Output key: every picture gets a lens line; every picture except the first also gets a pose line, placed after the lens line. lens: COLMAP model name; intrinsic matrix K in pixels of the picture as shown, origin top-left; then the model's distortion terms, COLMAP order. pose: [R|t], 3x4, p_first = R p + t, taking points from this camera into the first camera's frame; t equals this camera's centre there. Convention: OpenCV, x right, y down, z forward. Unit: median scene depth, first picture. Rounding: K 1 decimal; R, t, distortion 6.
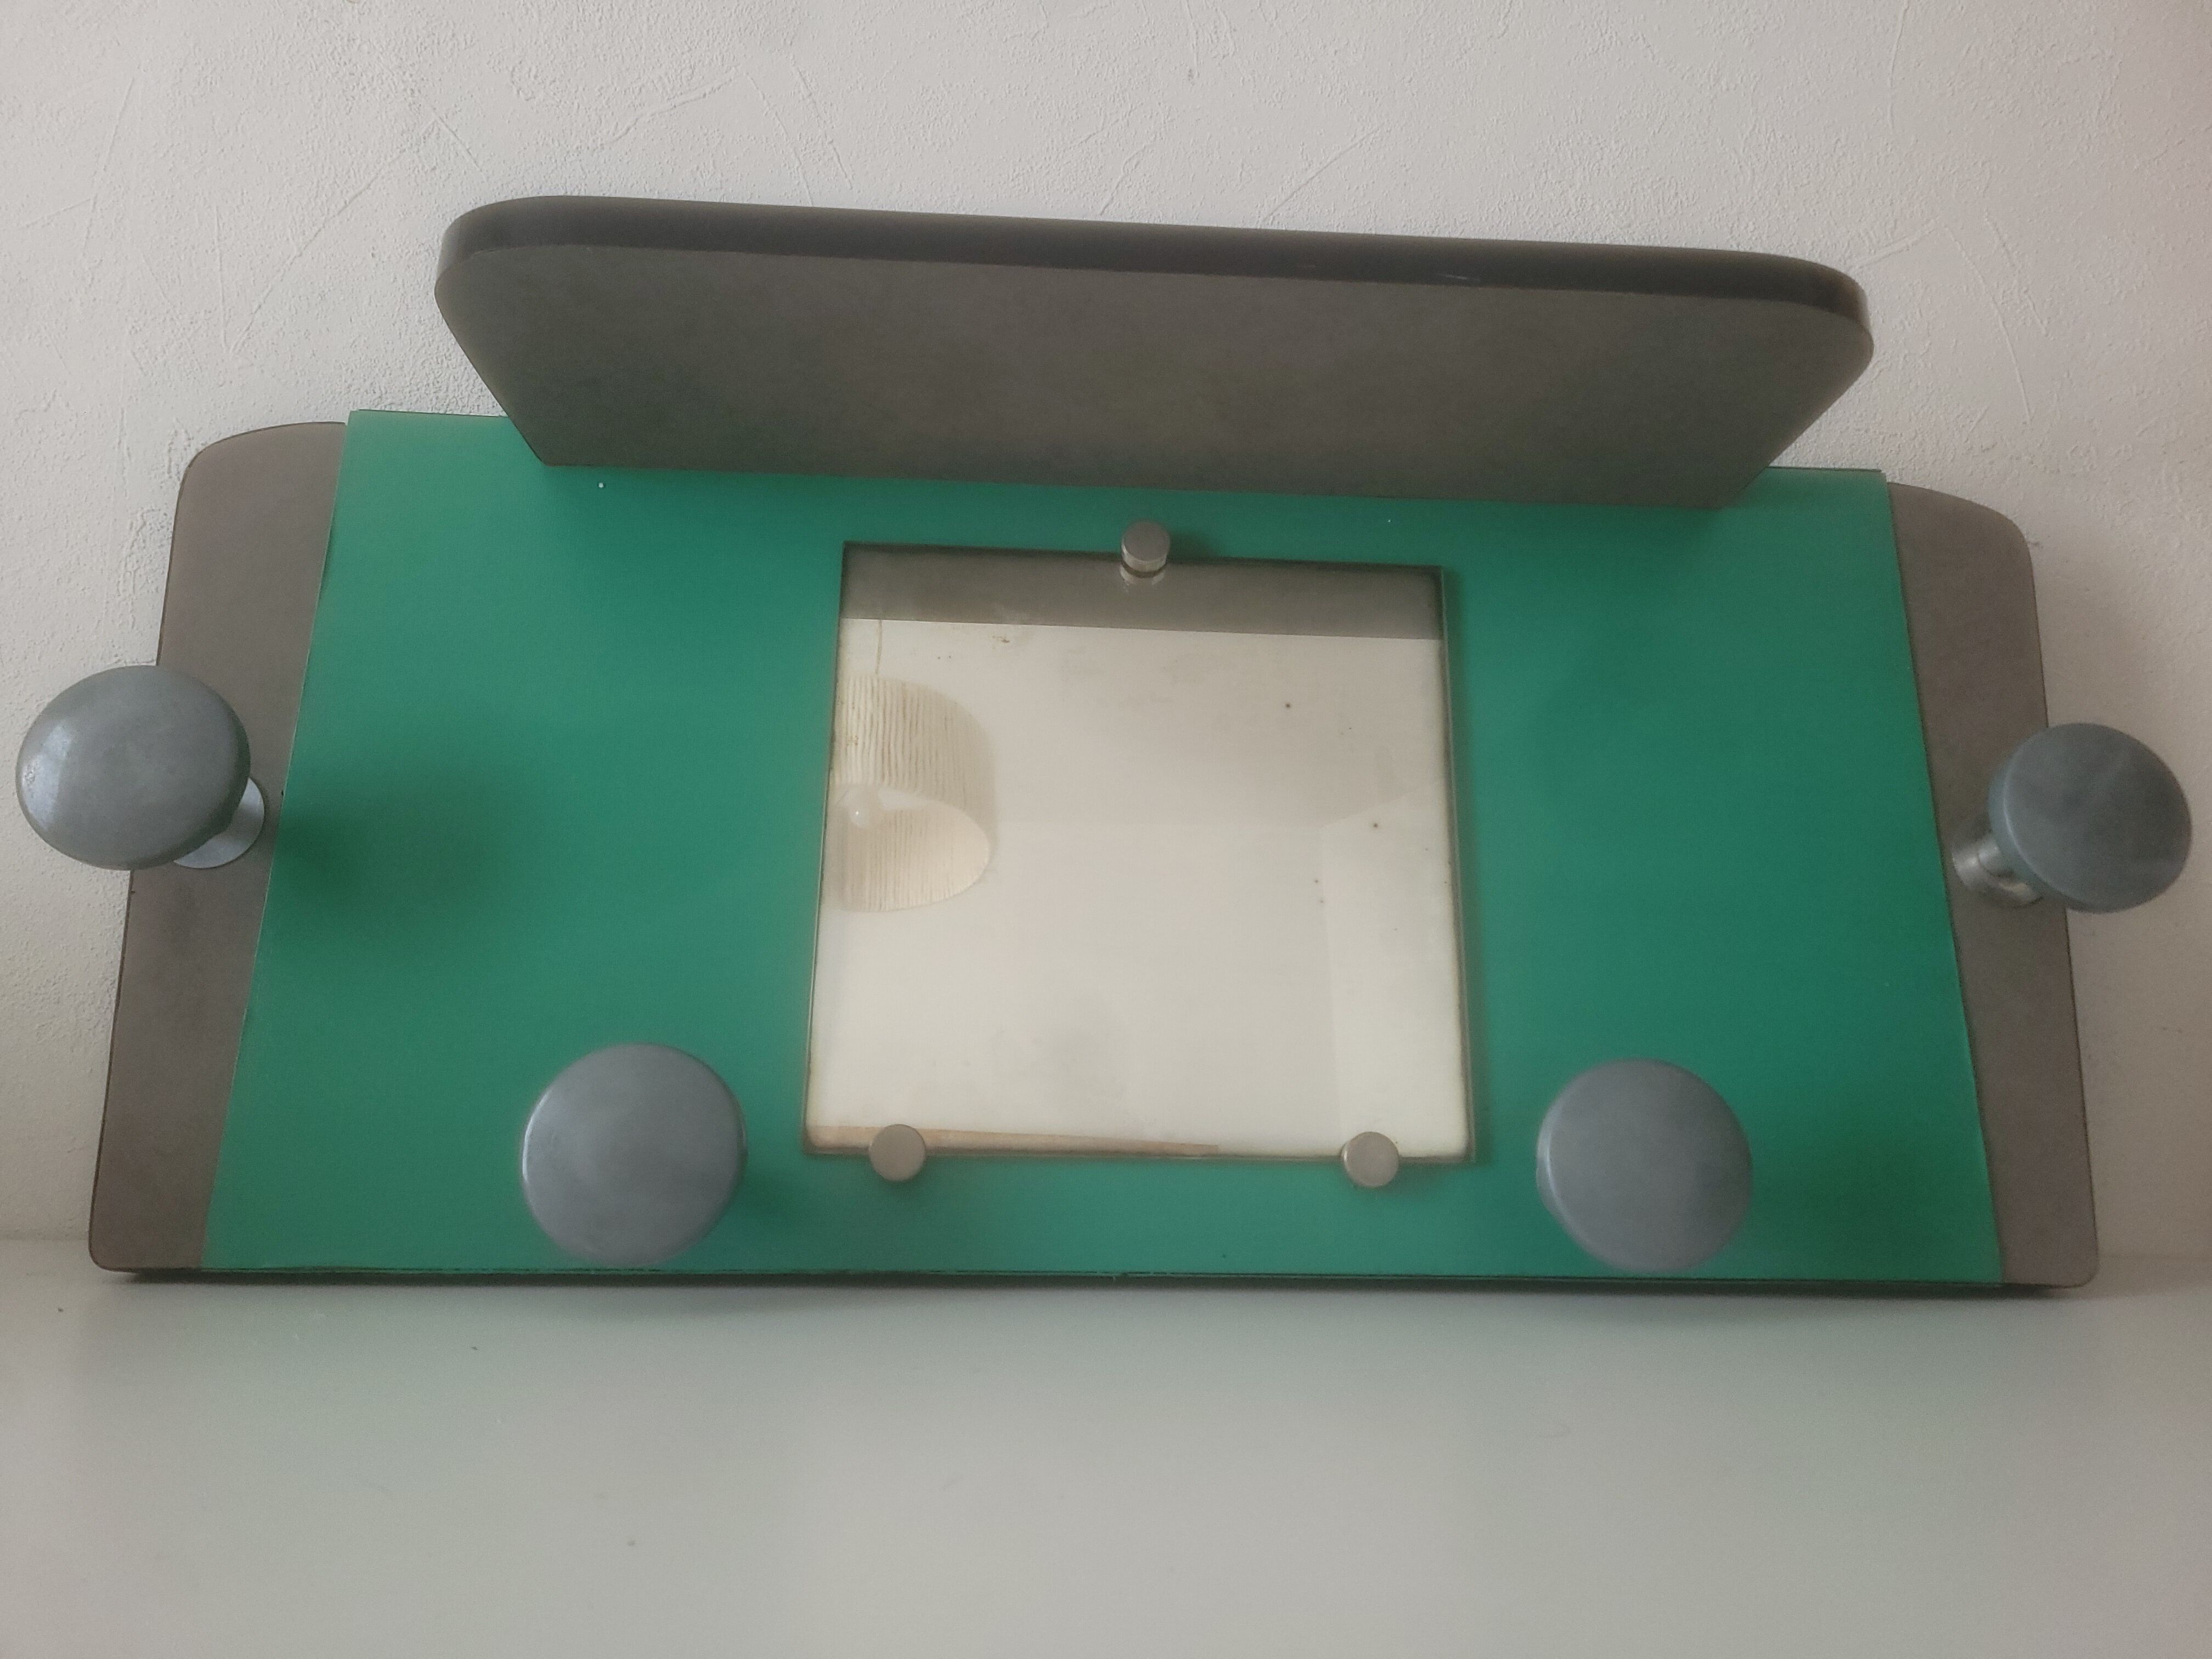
lens RADIAL K [[1684.6, 0, 1106.0], [0, 1684.6, 829.5], [0, 0, 1]] dist [0.065428, -0.053967]
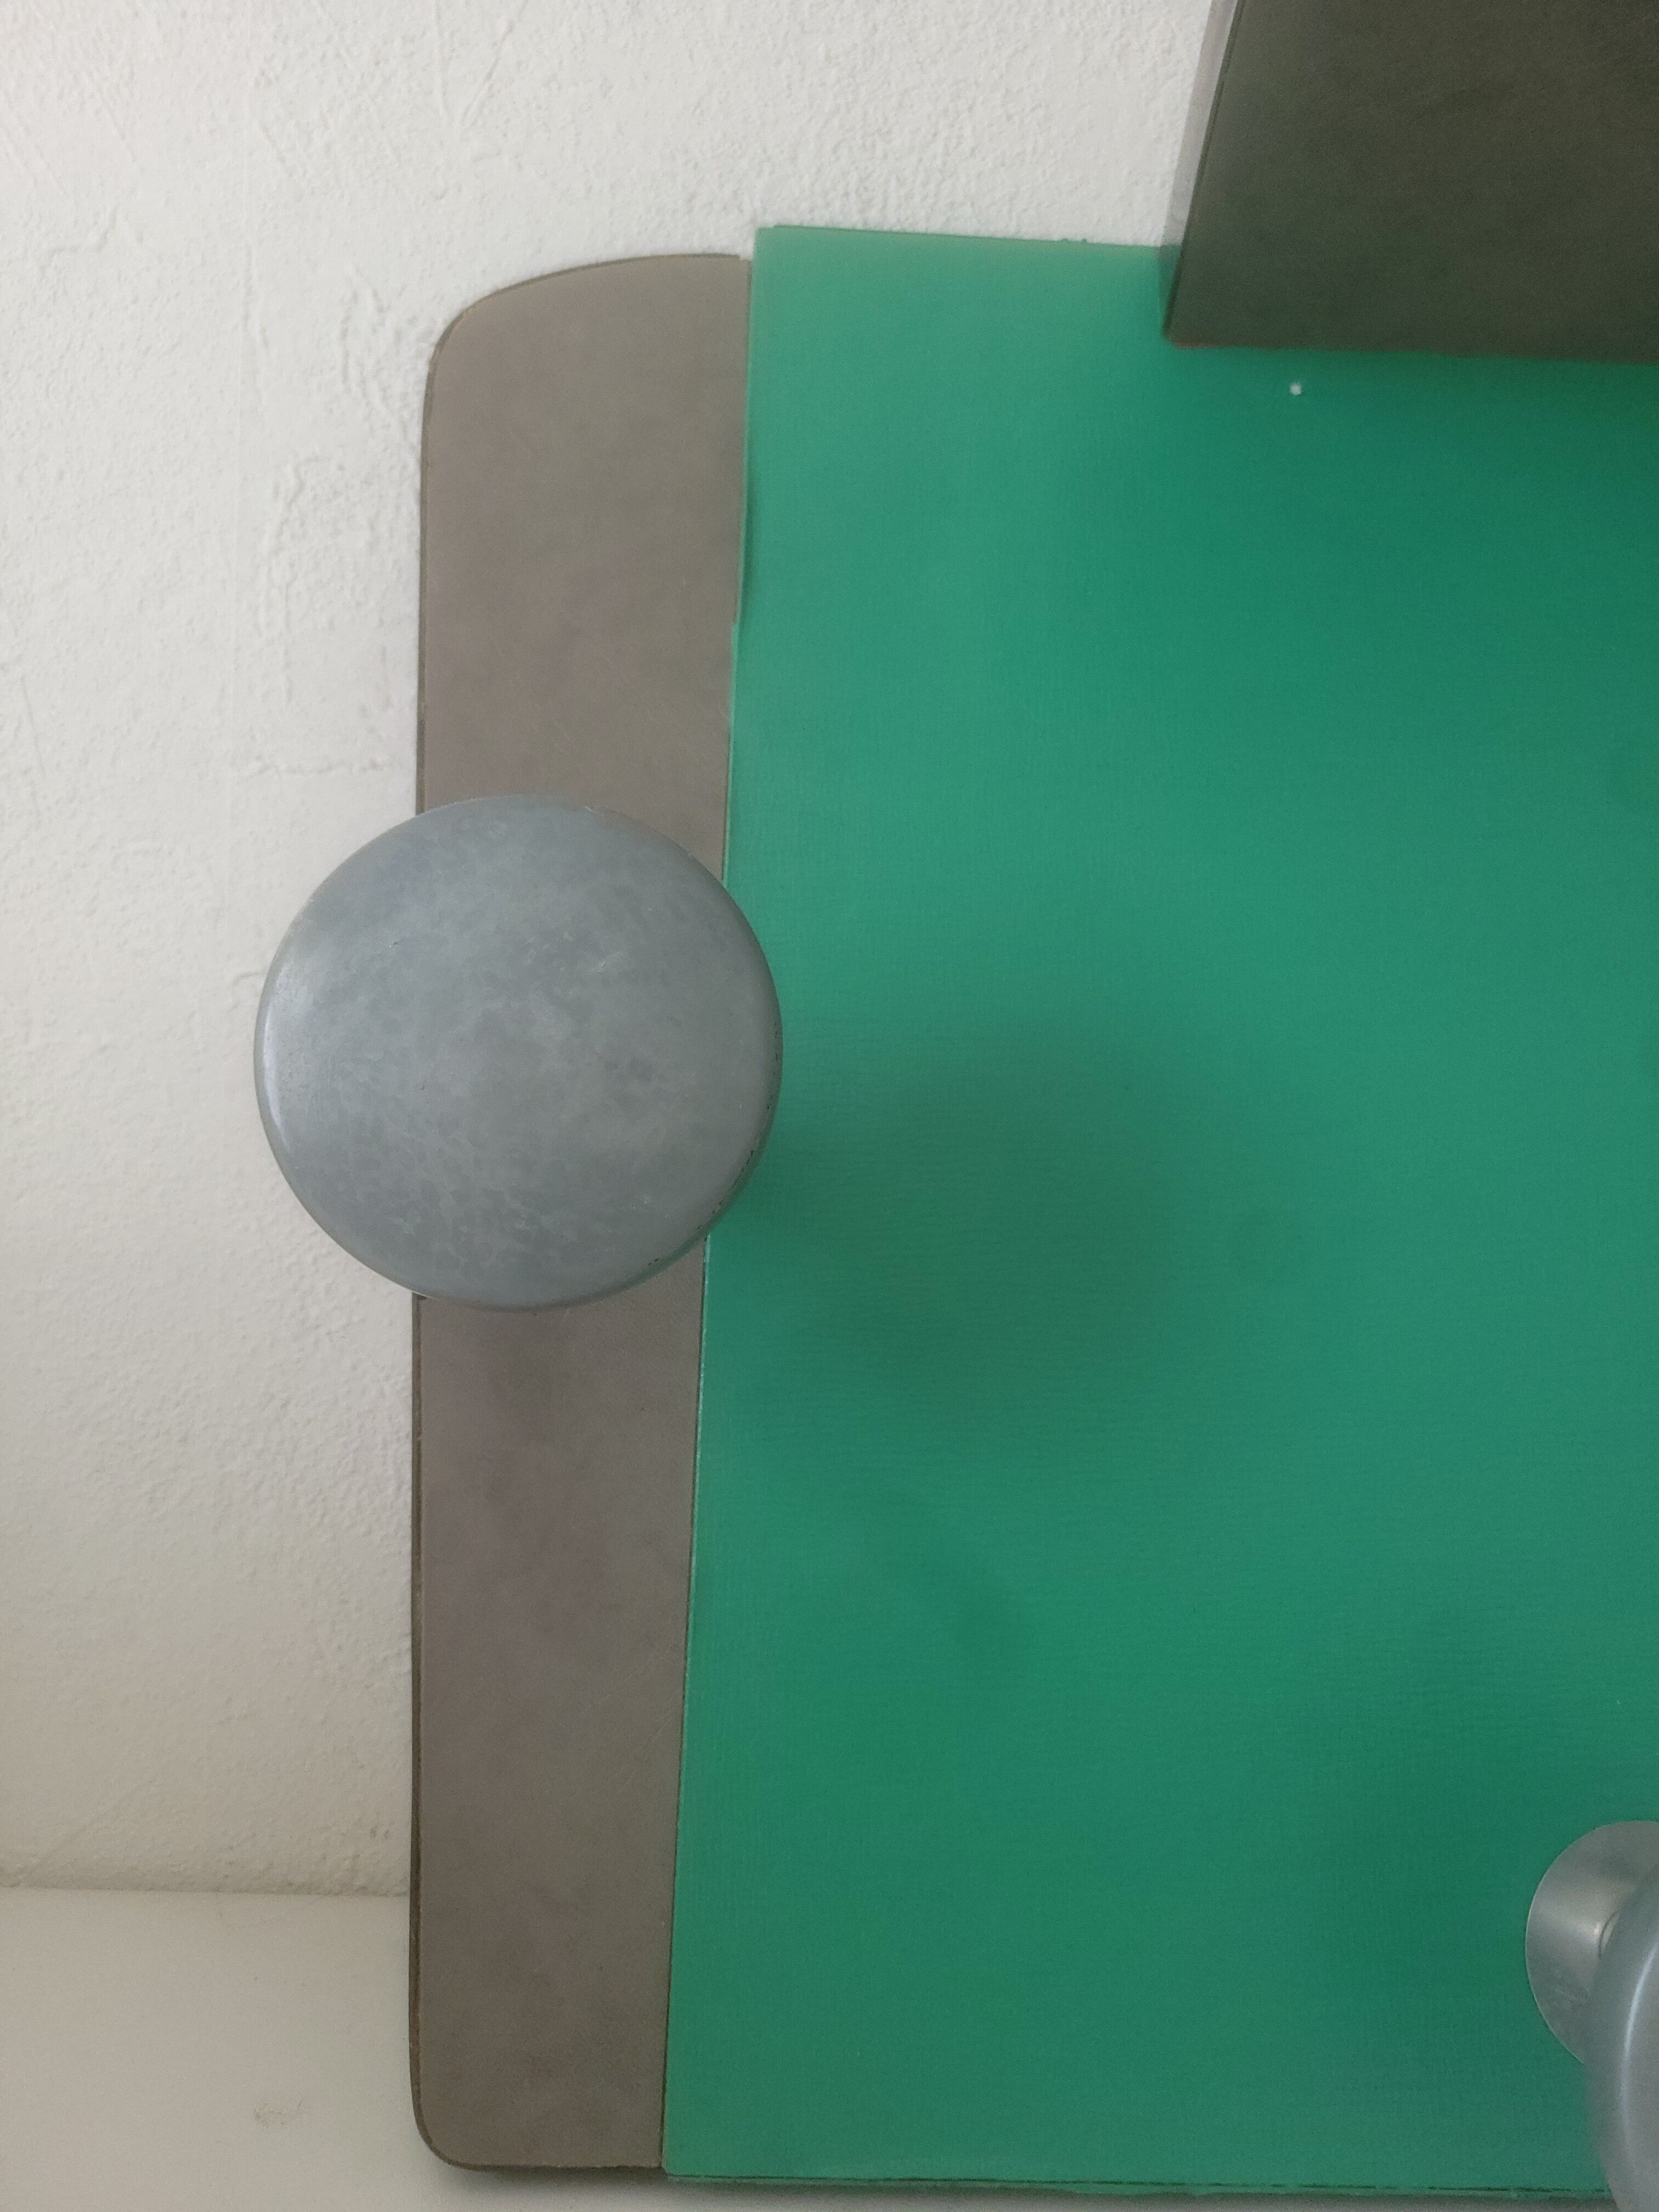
lens RADIAL K [[1730.9, 0, 822.5], [0, 1730.9, 1130.5], [0, 0, 1]] dist [0.032351, -0.048066]
pose [[0.999546, 0.013417, -0.026983, -0.410123], [-0.010071, 0.992661, 0.120513, -0.057848], [0.028402, -0.120186, 0.992345, 0.500744]]
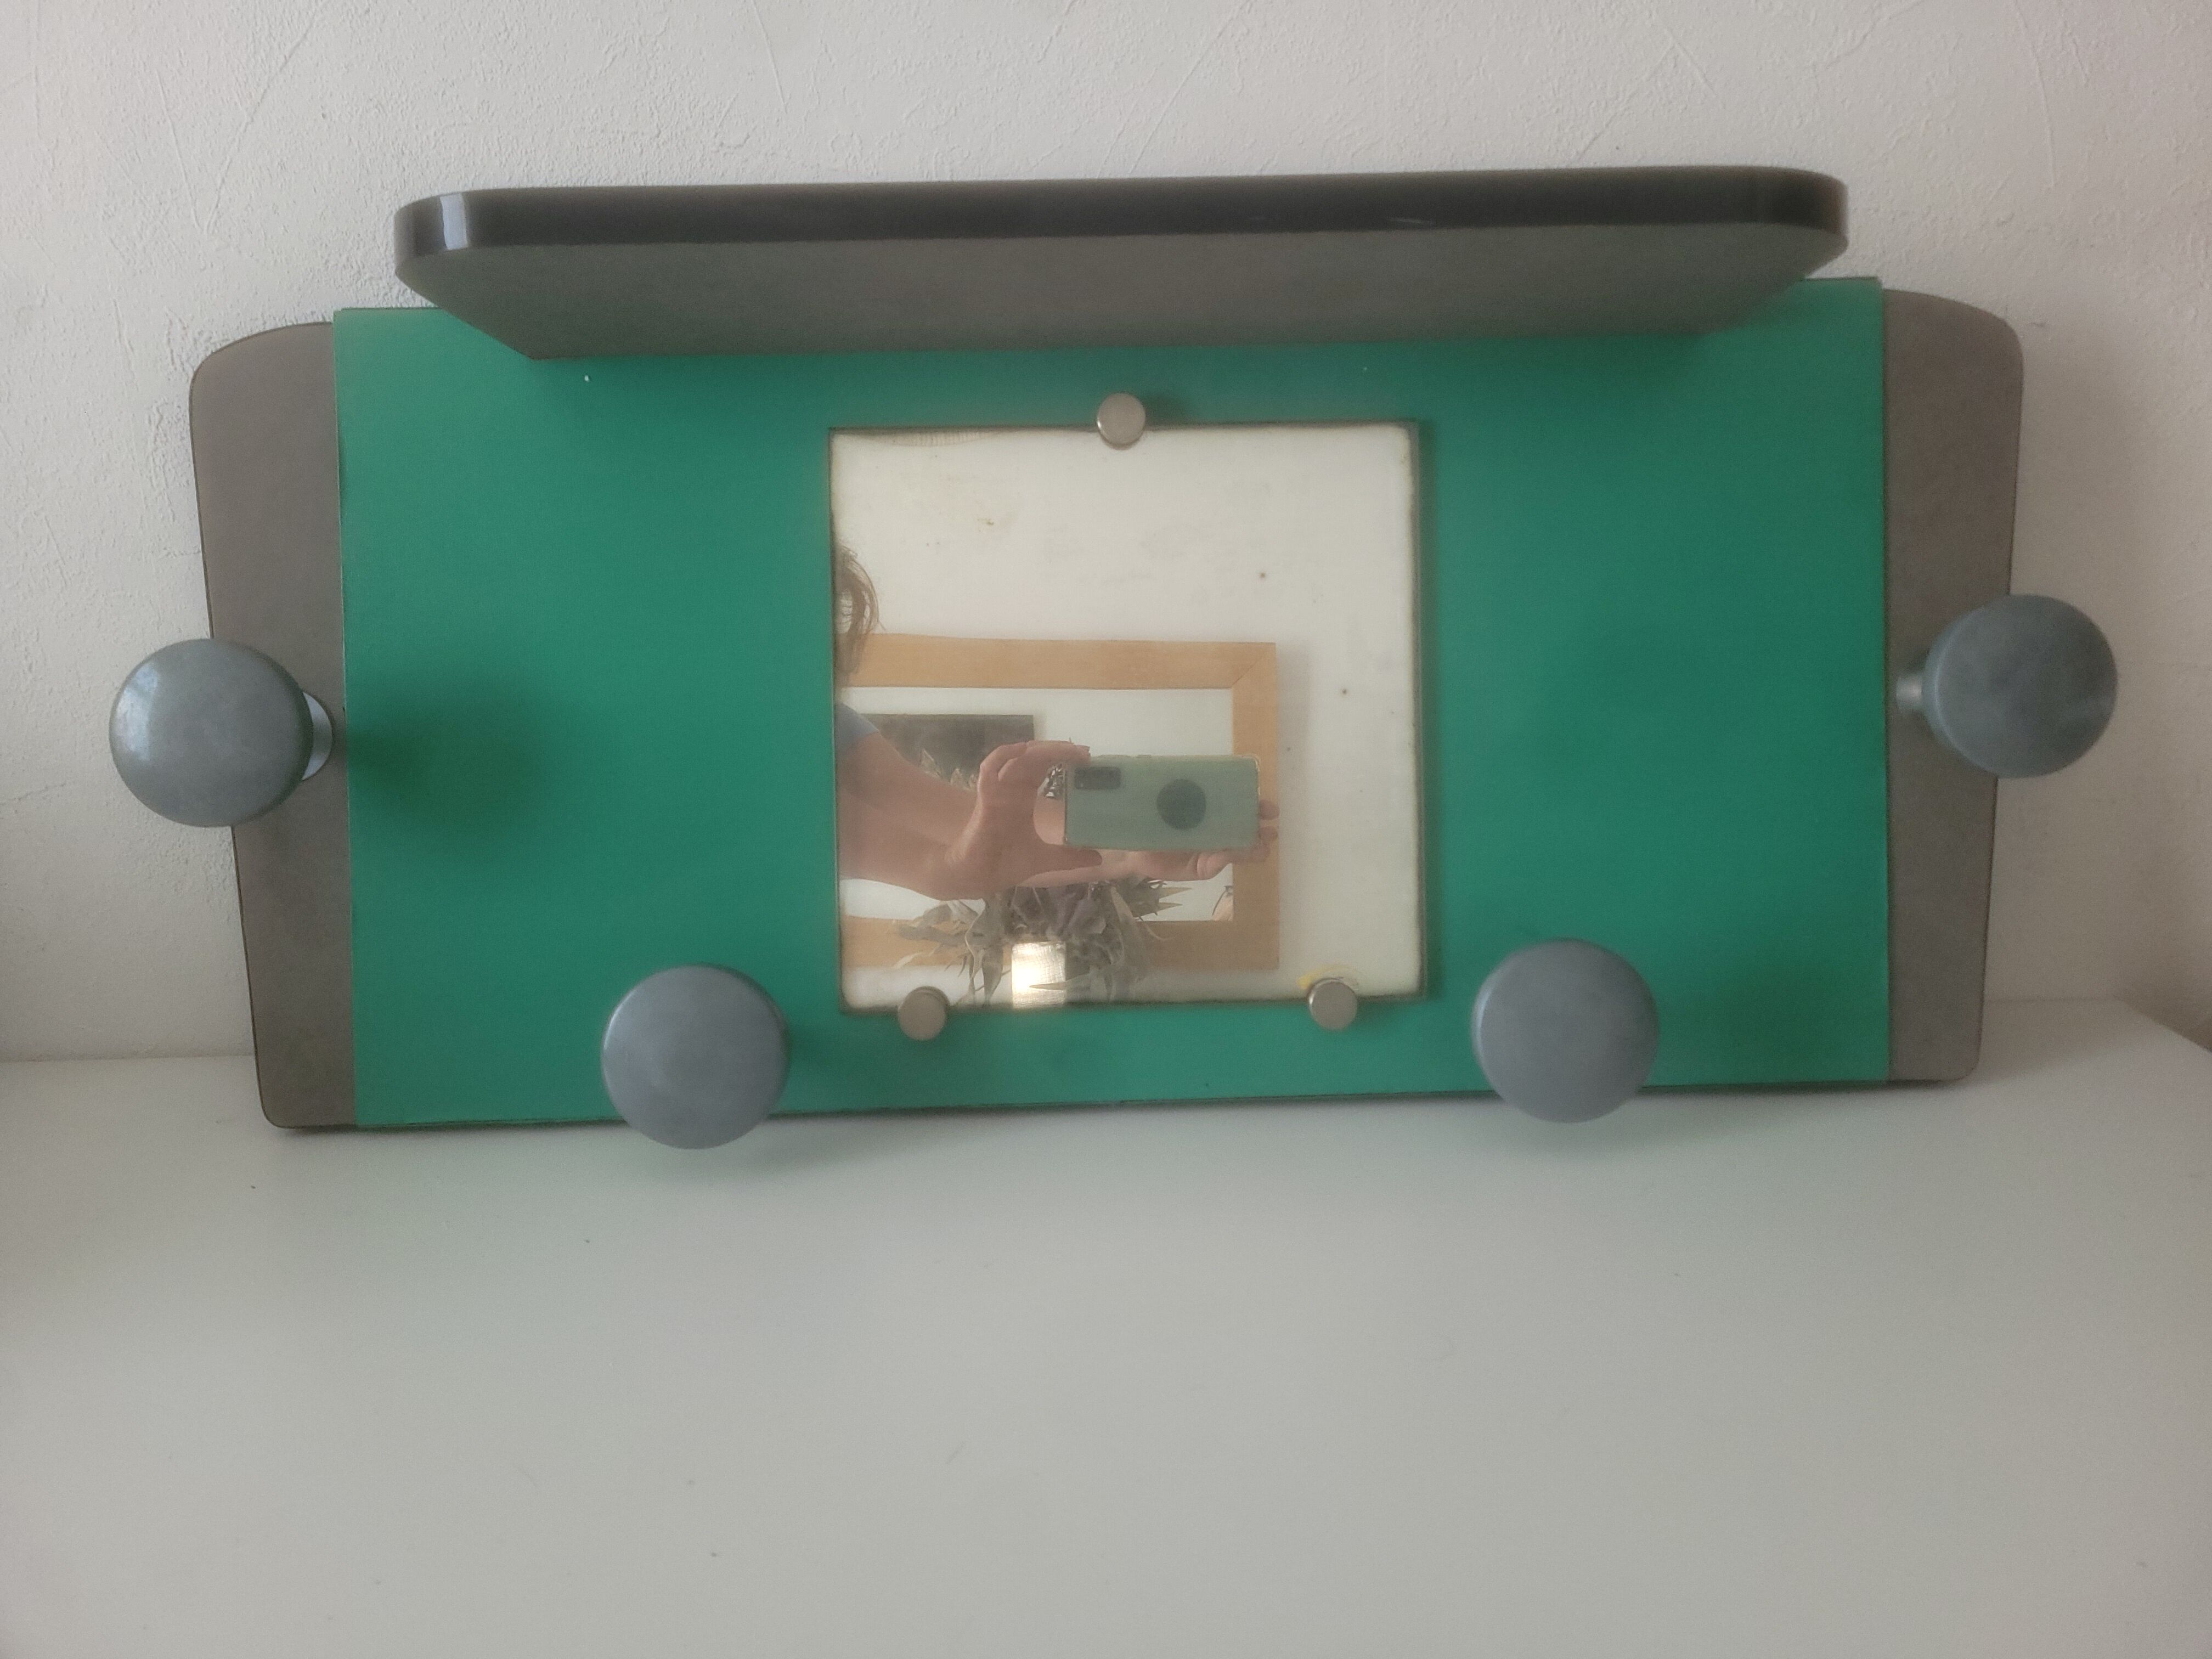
lens RADIAL K [[1673.0, 0, 1095.9], [0, 1673.0, 821.3], [0, 0, 1]] dist [0.064204, -0.044646]
pose [[0.998090, -0.030637, -0.053651, 0.054794], [0.046375, 0.945283, 0.322938, -0.264358], [0.040821, -0.324809, 0.944898, -0.034616]]
